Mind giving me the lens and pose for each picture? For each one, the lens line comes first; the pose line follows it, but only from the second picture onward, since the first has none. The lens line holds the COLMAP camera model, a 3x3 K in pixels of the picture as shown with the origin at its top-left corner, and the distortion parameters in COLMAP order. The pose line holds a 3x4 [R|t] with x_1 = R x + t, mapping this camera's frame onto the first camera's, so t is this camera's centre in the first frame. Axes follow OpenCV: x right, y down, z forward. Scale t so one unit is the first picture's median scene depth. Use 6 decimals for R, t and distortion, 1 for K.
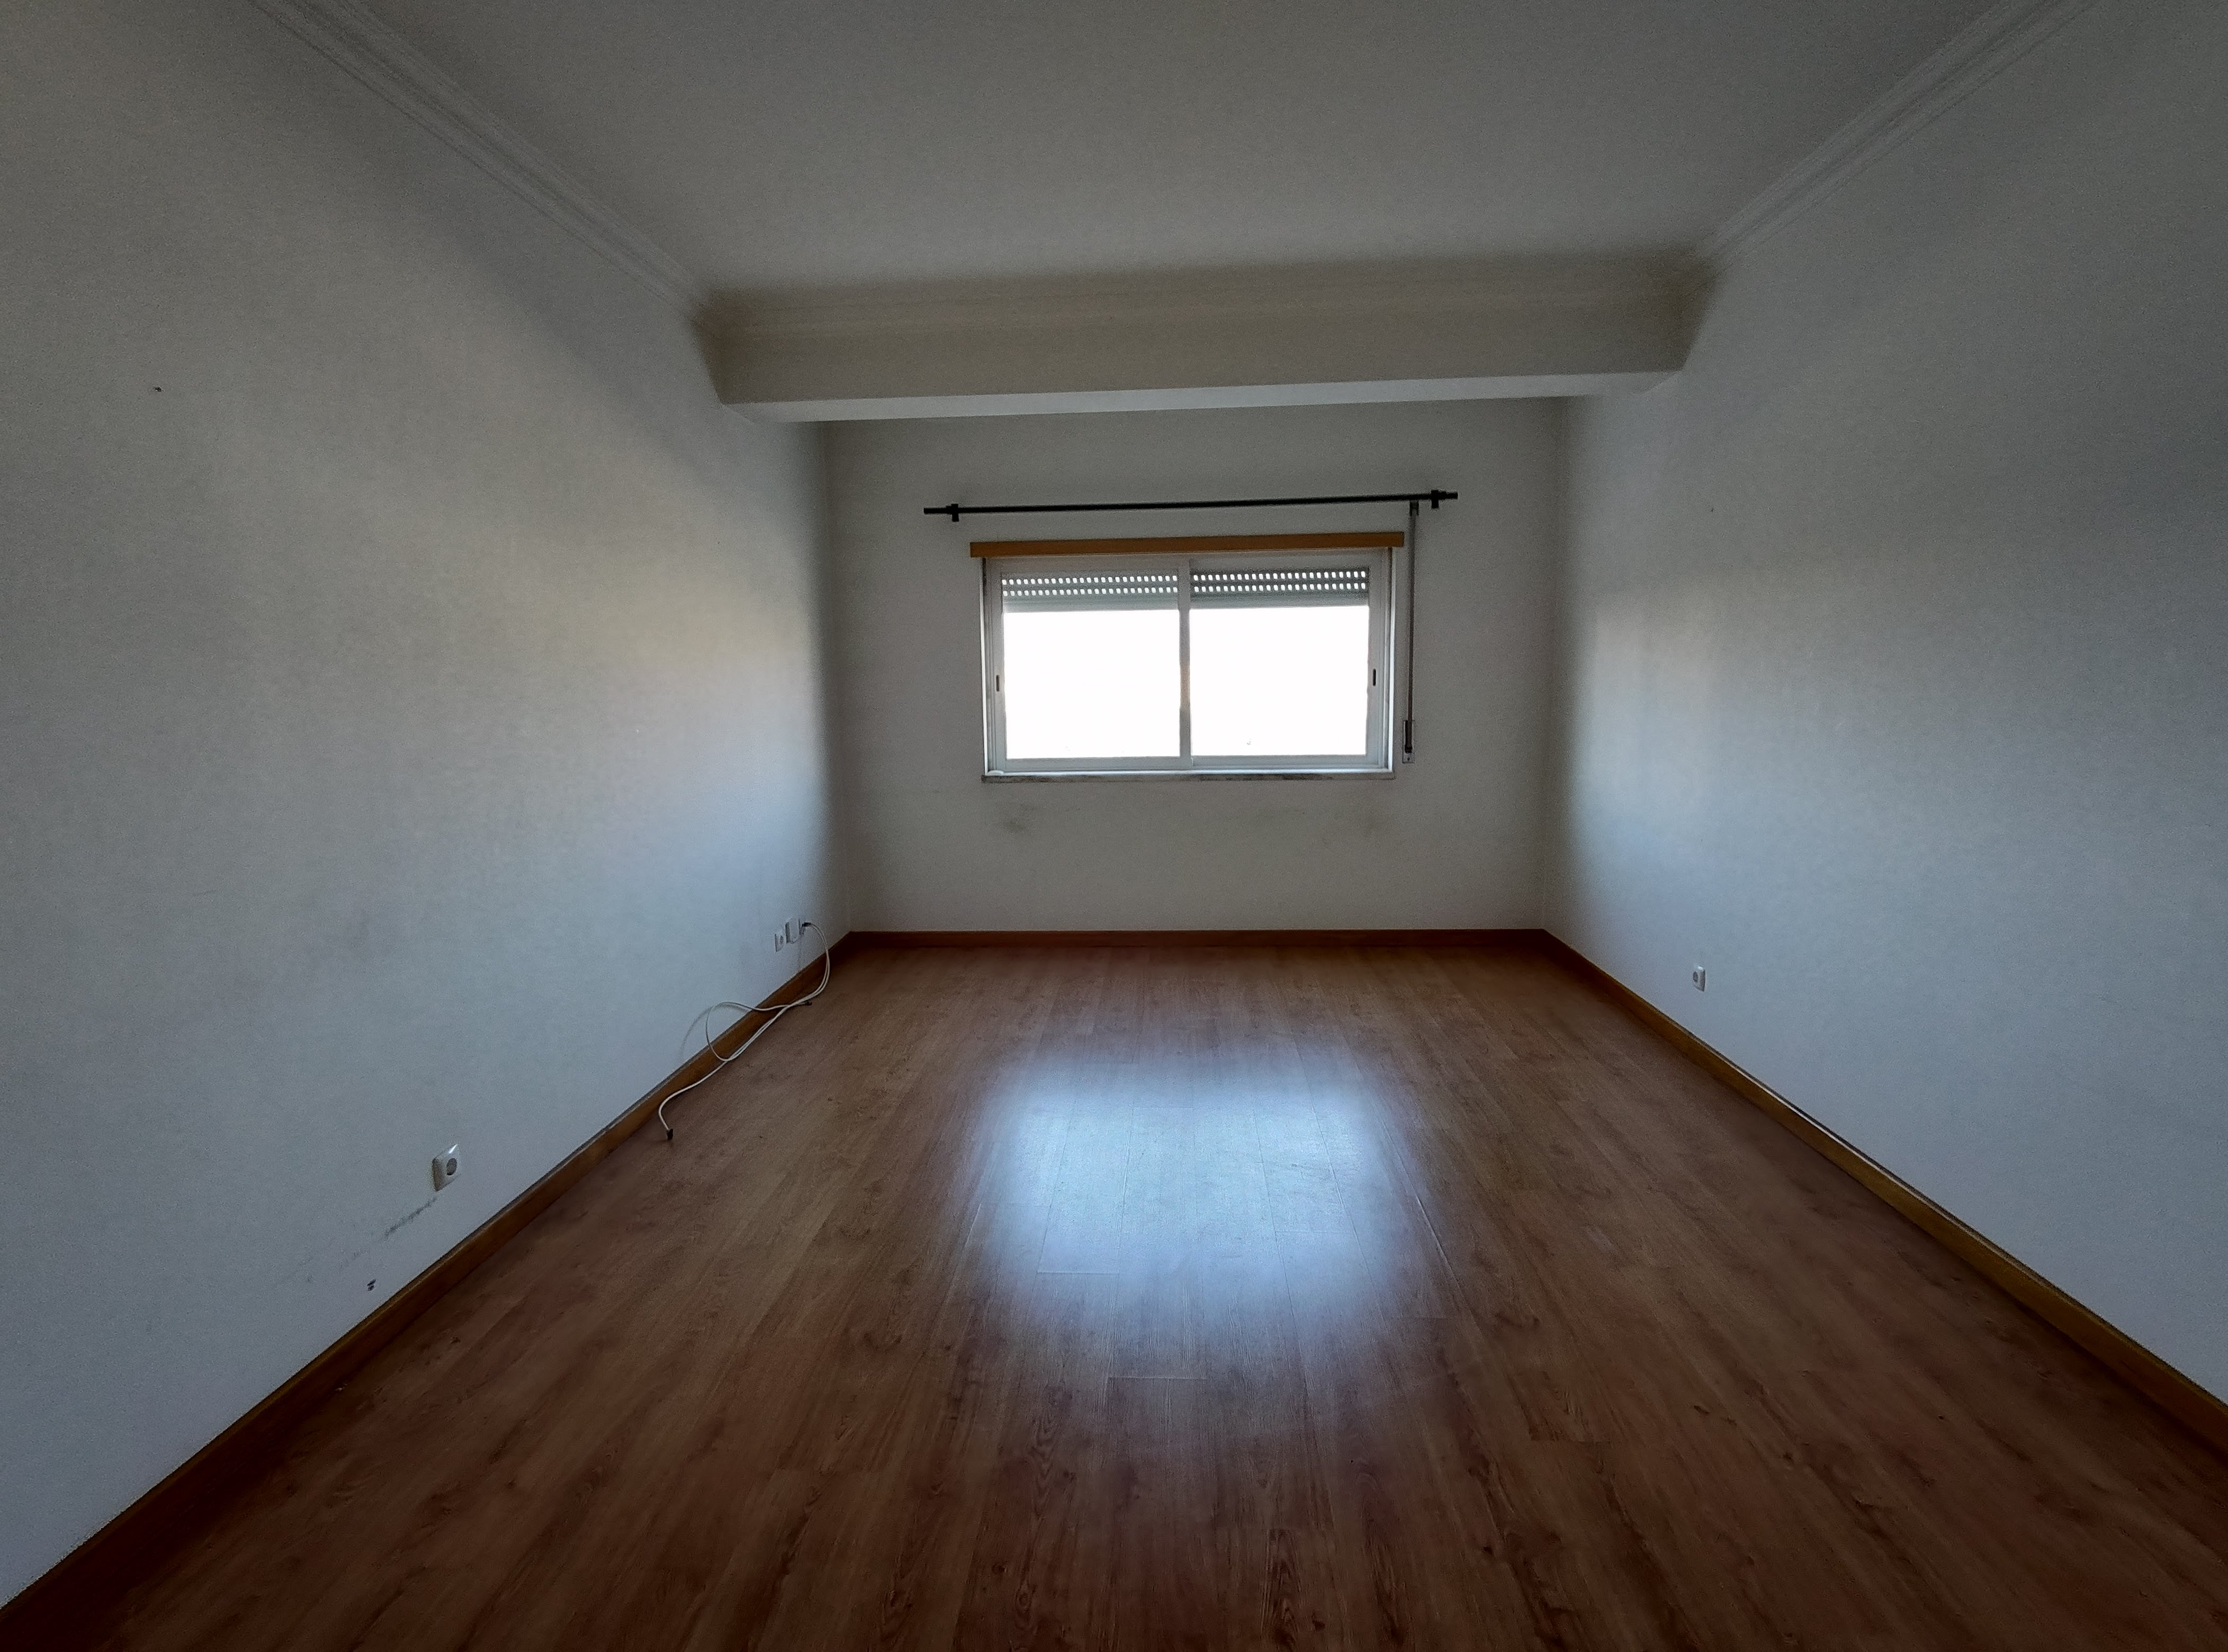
lens RADIAL K [[1087.0, 0, 1106.5], [0, 1087.0, 824.1], [0, 0, 1]] dist [0.001095, 0.000426]
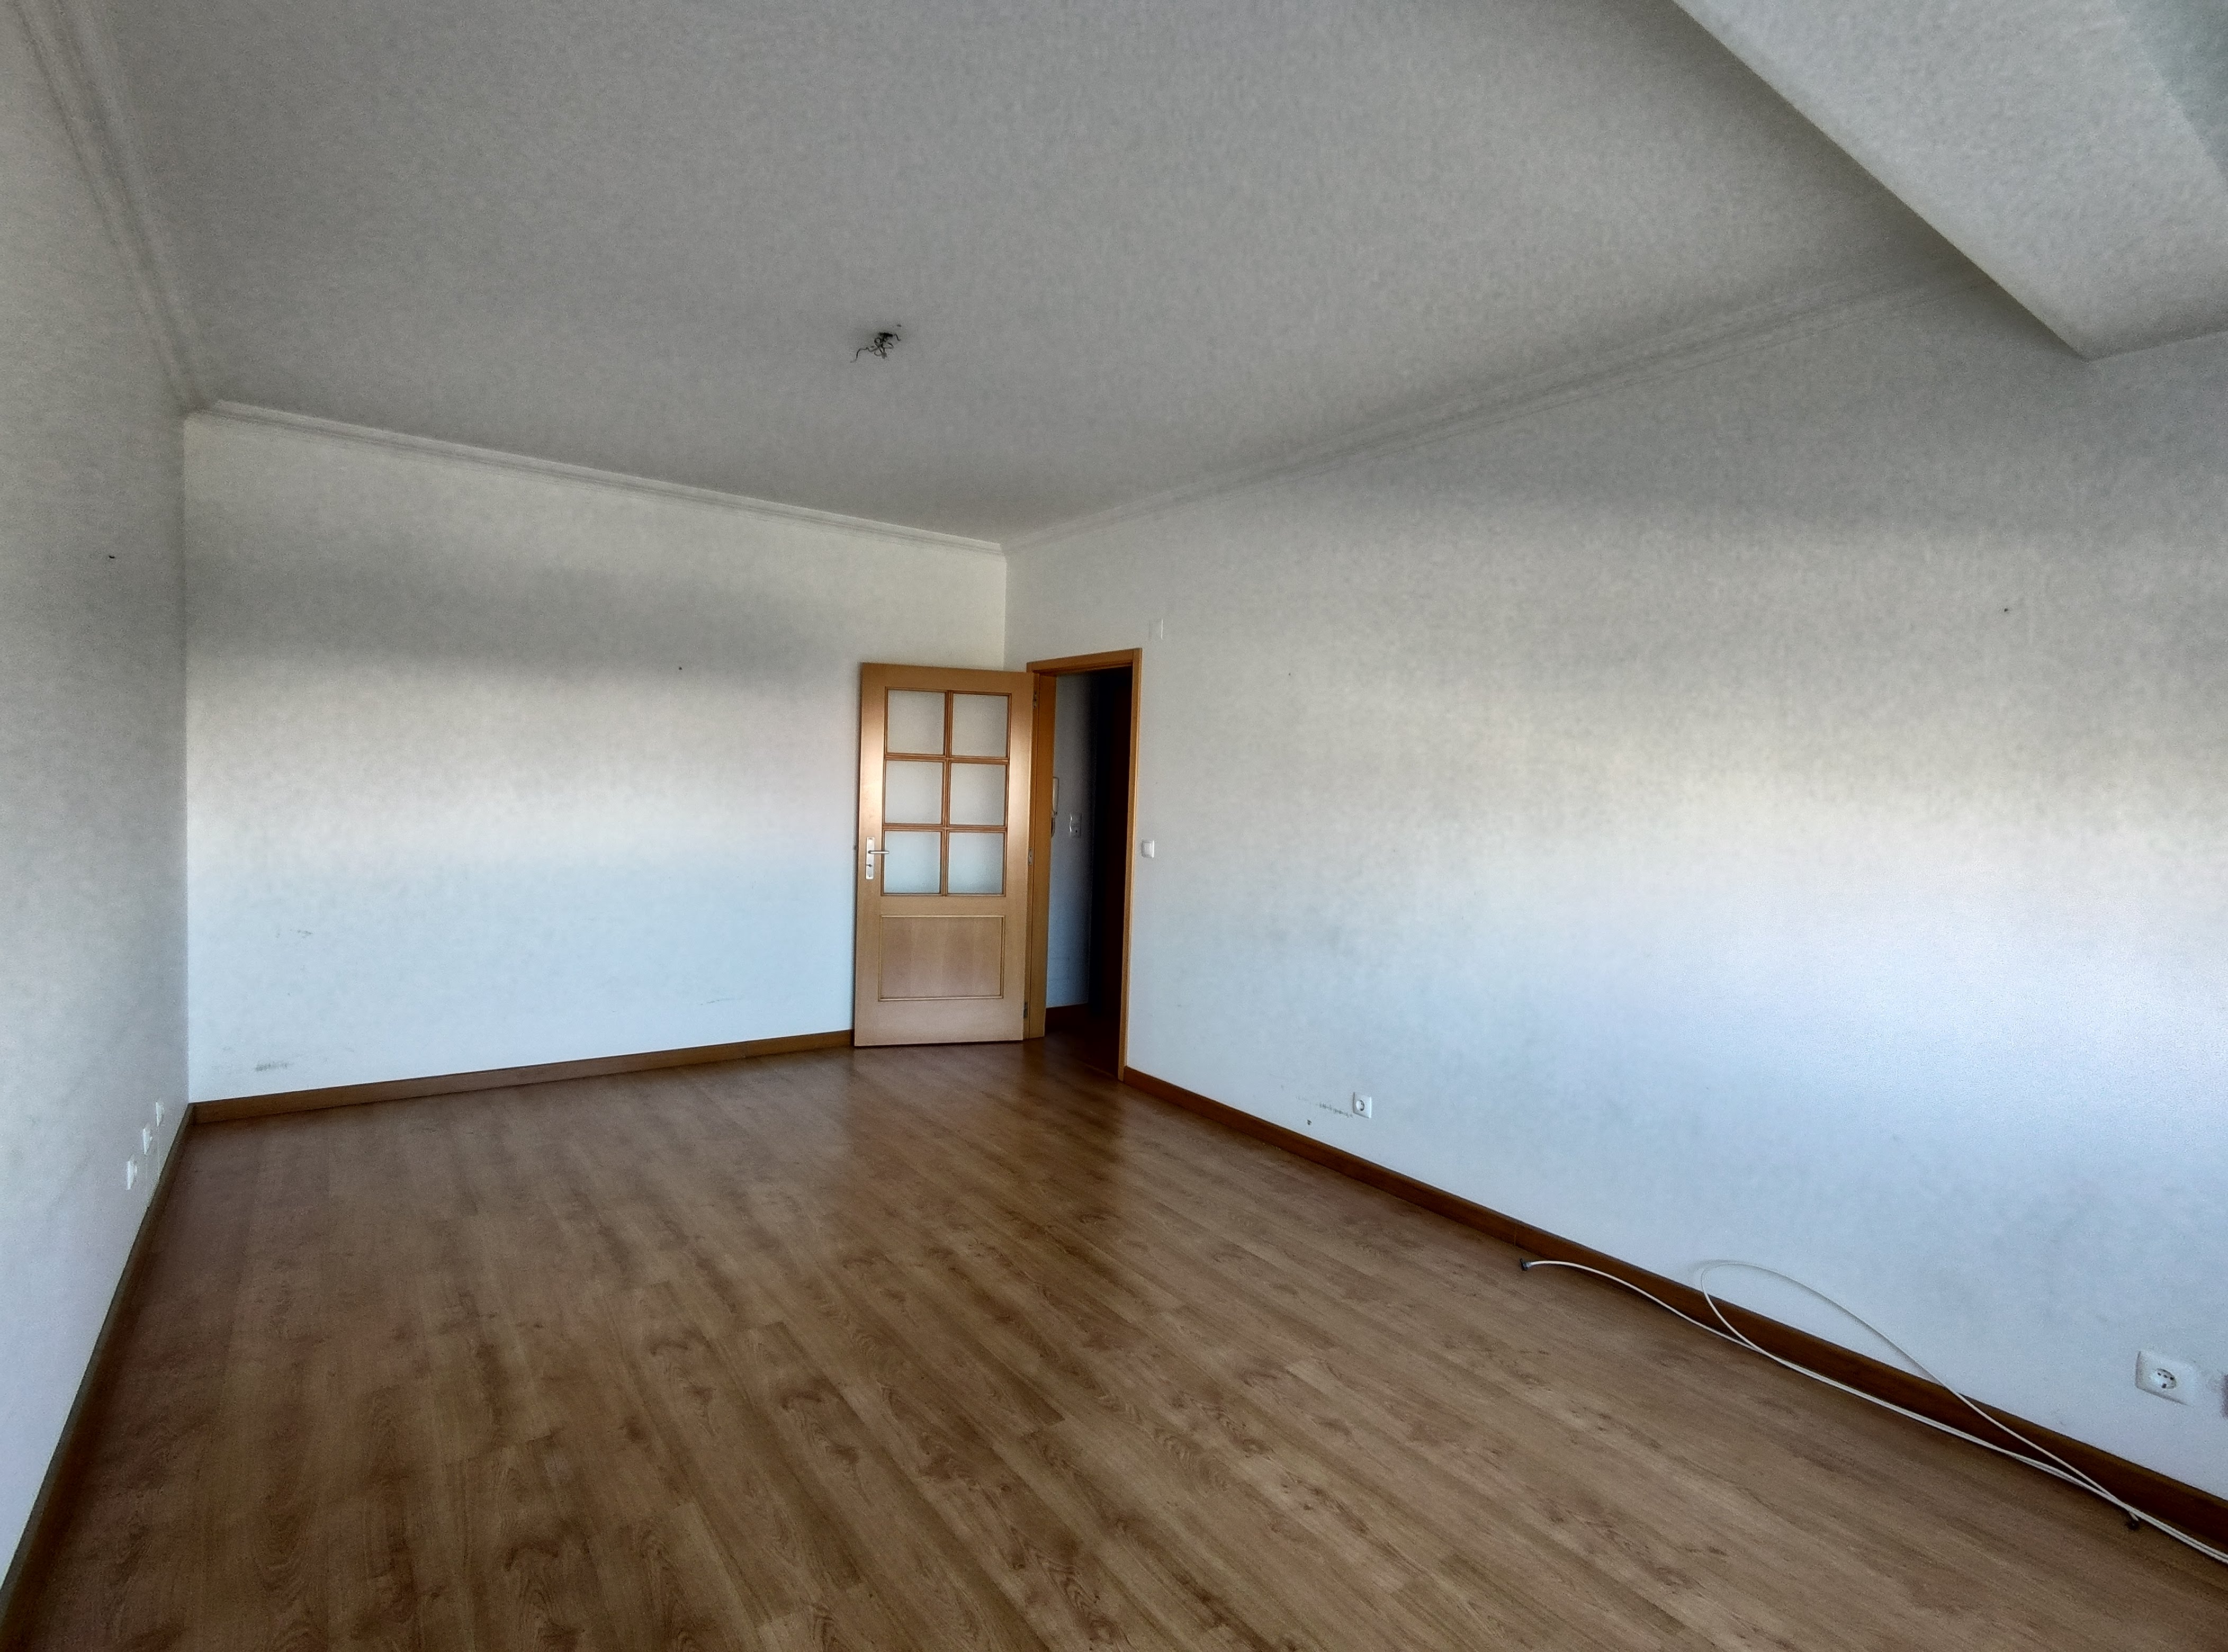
lens RADIAL K [[1087.0, 0, 1106.1], [0, 1087.0, 824.8], [0, 0, 1]] dist [0.001095, 0.000426]
pose [[-0.774910, 0.017475, -0.631829, 0.567025], [-0.107473, 0.981419, 0.158955, -0.248650], [0.622867, 0.191080, -0.758634, 1.579221]]
